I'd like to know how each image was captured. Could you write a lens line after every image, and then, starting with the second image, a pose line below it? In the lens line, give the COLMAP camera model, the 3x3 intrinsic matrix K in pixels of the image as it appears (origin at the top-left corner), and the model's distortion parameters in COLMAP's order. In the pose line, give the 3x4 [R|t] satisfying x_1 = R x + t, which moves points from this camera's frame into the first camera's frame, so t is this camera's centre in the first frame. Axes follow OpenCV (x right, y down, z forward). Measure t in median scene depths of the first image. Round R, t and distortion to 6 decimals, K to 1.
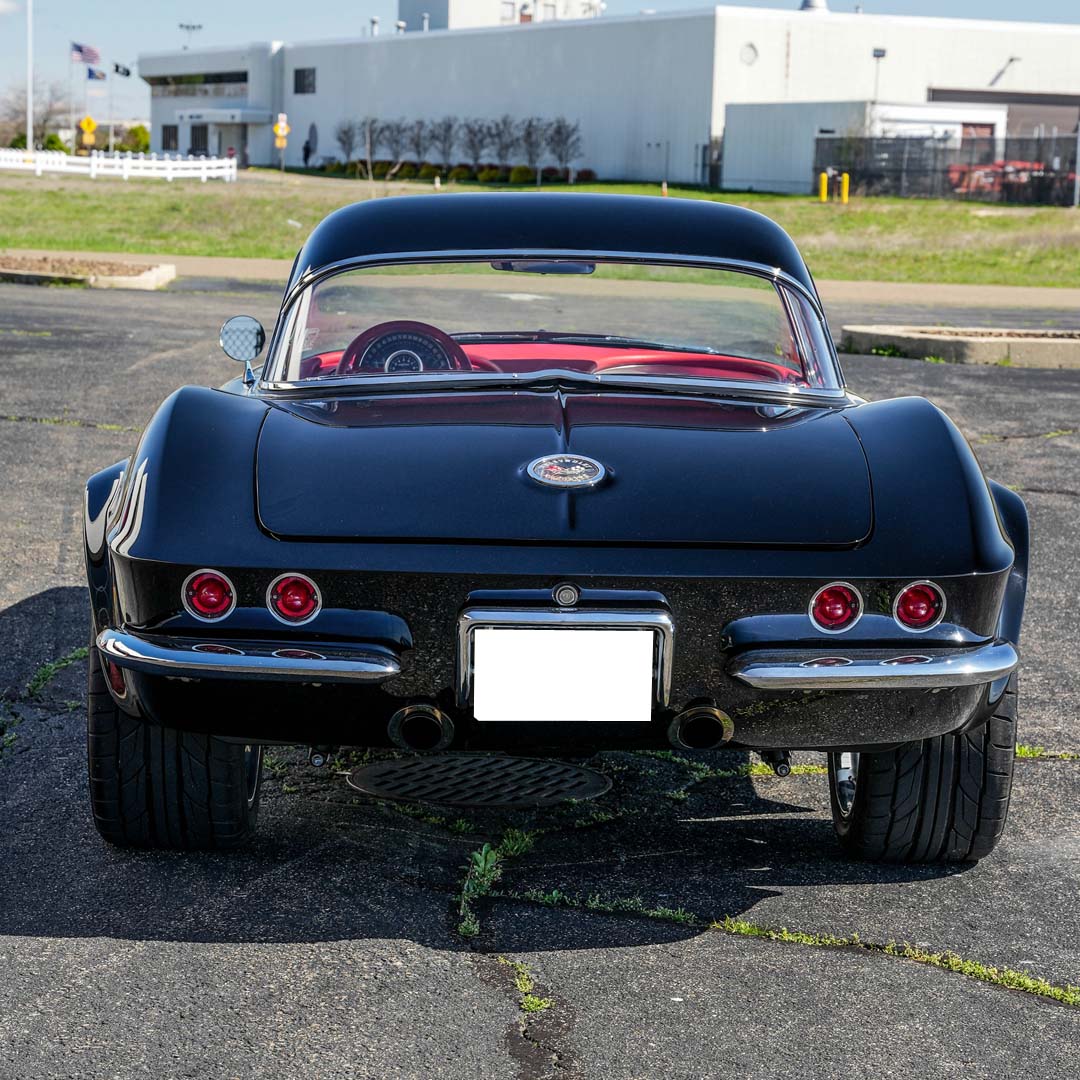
lens RADIAL K [[2122.8, 0, 540.9], [0, 2122.8, 539.4], [0, 0, 1]] dist [0.111724, 0.000000]
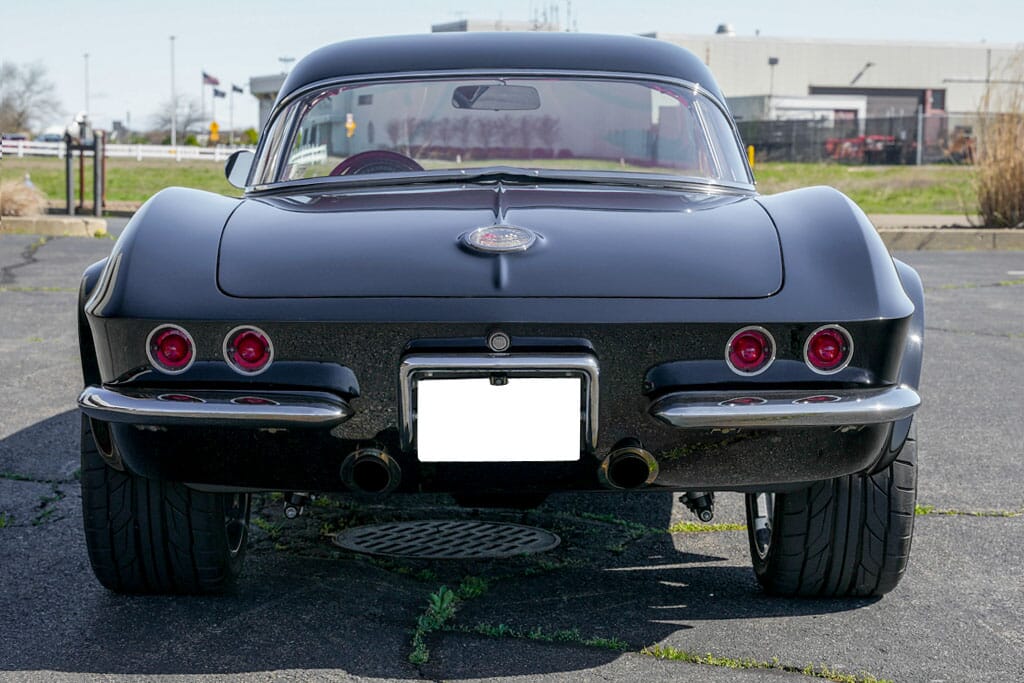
lens RADIAL K [[1508.9, 0, 495.2], [0, 1508.9, 360.6], [0, 0, 1]] dist [0.089704, 0.000000]
pose [[0.999437, -0.017582, -0.028562, 0.026711], [0.016503, 0.999157, -0.037579, 0.054180], [0.029199, 0.037087, 0.998885, 0.196955]]
